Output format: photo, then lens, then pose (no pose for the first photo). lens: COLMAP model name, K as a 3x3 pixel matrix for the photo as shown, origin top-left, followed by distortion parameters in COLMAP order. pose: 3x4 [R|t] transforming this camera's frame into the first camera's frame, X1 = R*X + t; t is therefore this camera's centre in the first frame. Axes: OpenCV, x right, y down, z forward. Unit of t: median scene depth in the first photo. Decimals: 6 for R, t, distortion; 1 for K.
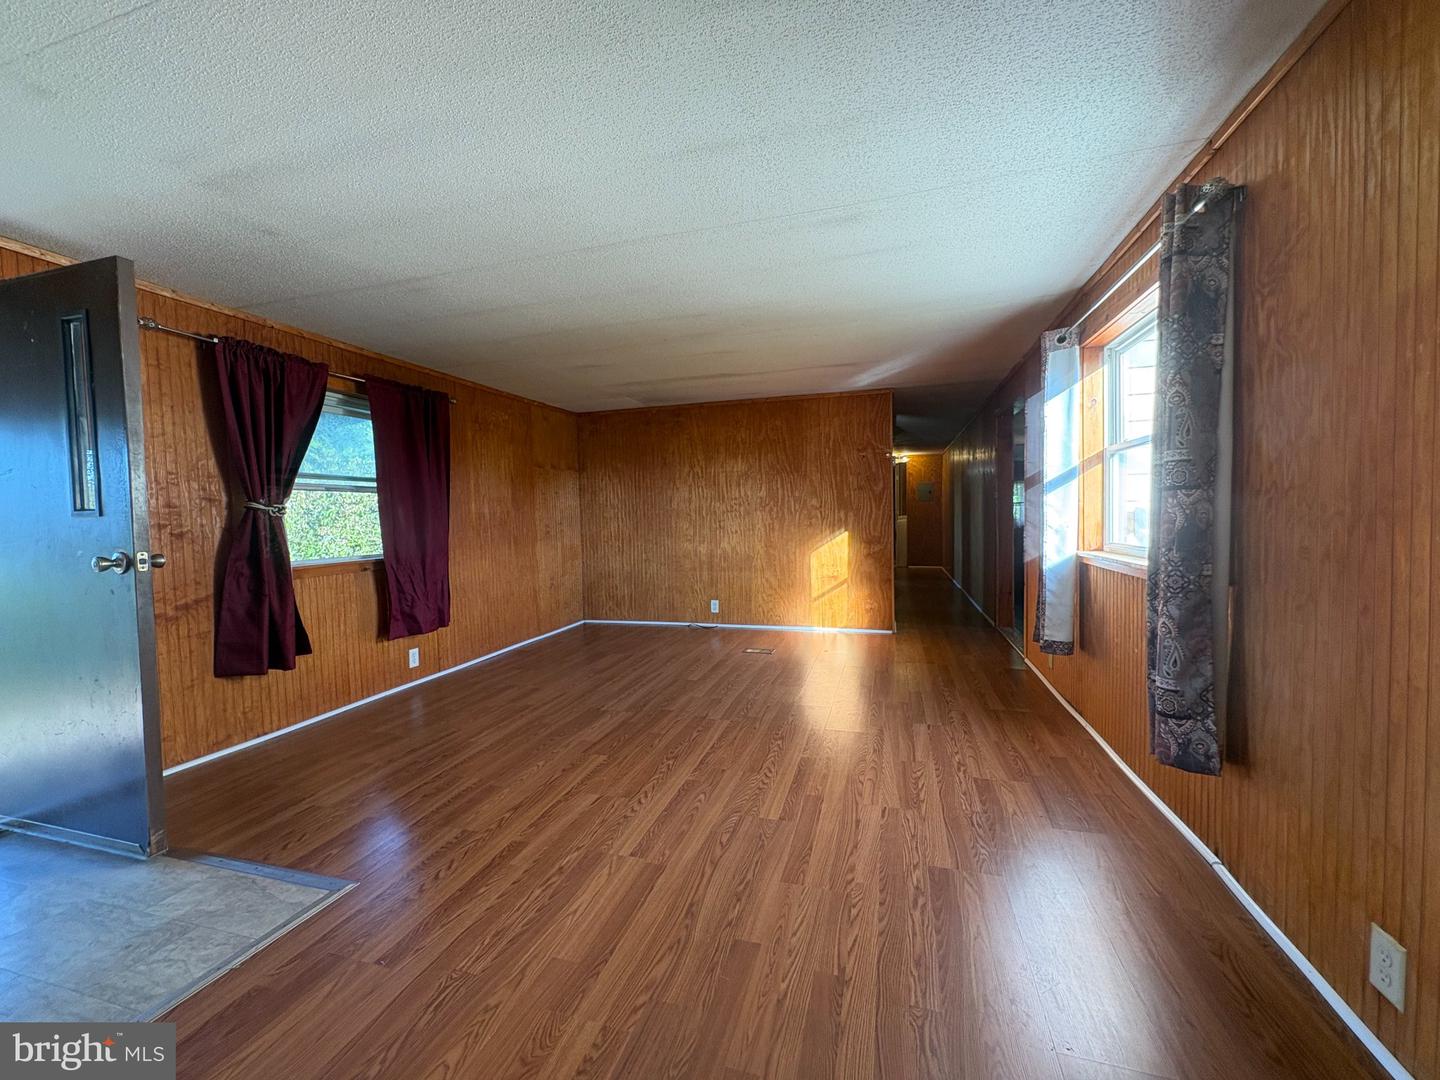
lens RADIAL K [[574.1, 0, 717.4], [0, 574.1, 537.2], [0, 0, 1]] dist [0.002274, 0.000237]
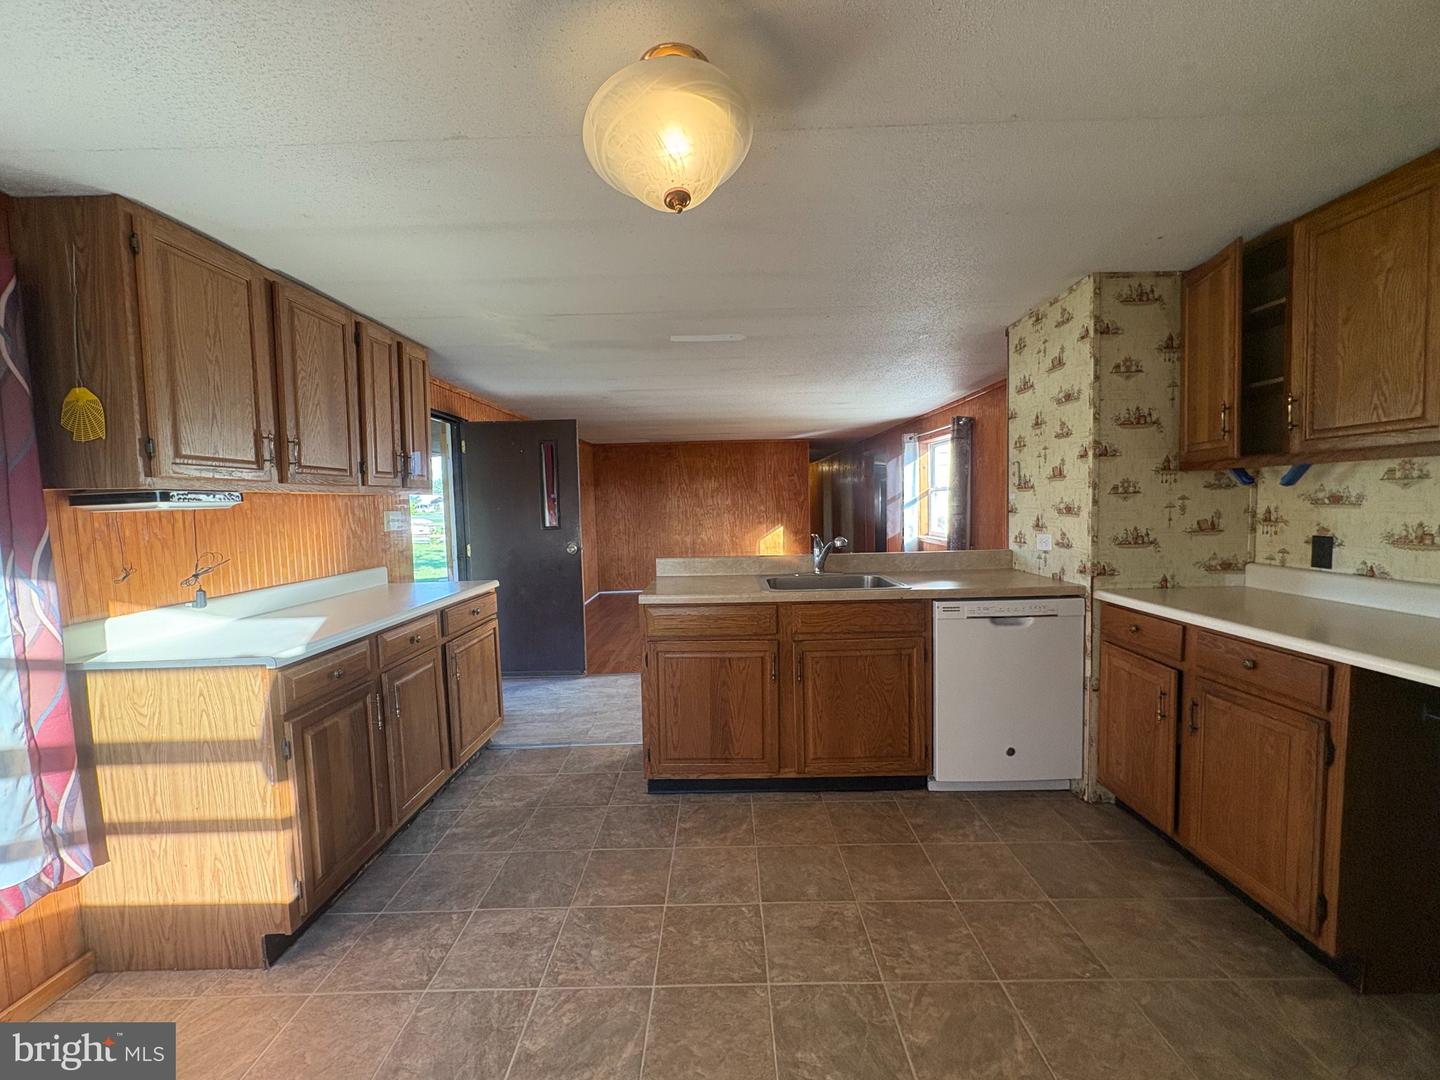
lens RADIAL K [[574.1, 0, 717.4], [0, 574.1, 537.2], [0, 0, 1]] dist [0.002274, 0.000237]
pose [[0.961578, -0.021402, 0.273695, -0.686735], [0.016691, 0.999670, 0.019527, -0.024085], [-0.274023, -0.014209, 0.961618, -0.867534]]
